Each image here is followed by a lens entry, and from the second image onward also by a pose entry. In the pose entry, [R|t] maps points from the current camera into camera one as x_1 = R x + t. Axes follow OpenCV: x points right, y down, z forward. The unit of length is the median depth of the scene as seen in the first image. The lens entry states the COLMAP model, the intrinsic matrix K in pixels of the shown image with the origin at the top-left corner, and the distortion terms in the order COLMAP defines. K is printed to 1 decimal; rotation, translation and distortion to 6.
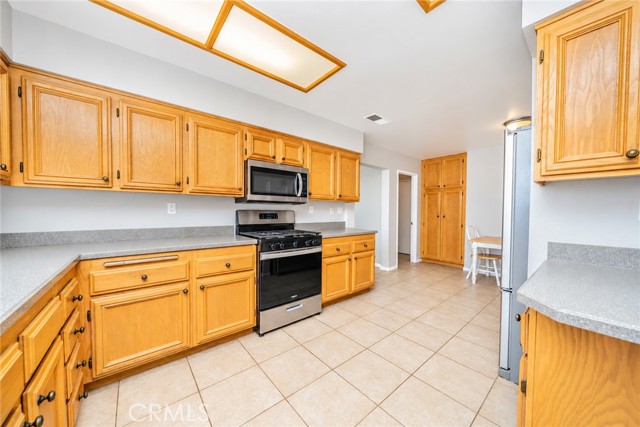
lens RADIAL K [[220.0, 0, 316.2], [0, 220.0, 214.6], [0, 0, 1]] dist [0.000563, -0.000448]
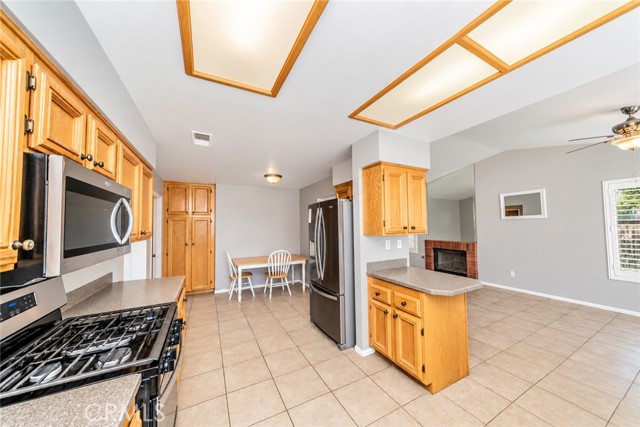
lens RADIAL K [[220.0, 0, 316.5], [0, 220.0, 213.3], [0, 0, 1]] dist [0.000563, -0.000448]
pose [[0.218194, 0.039538, 0.975104, -0.418591], [0.034331, 0.998250, -0.048159, -0.098563], [-0.975301, 0.043985, 0.216454, 0.406716]]
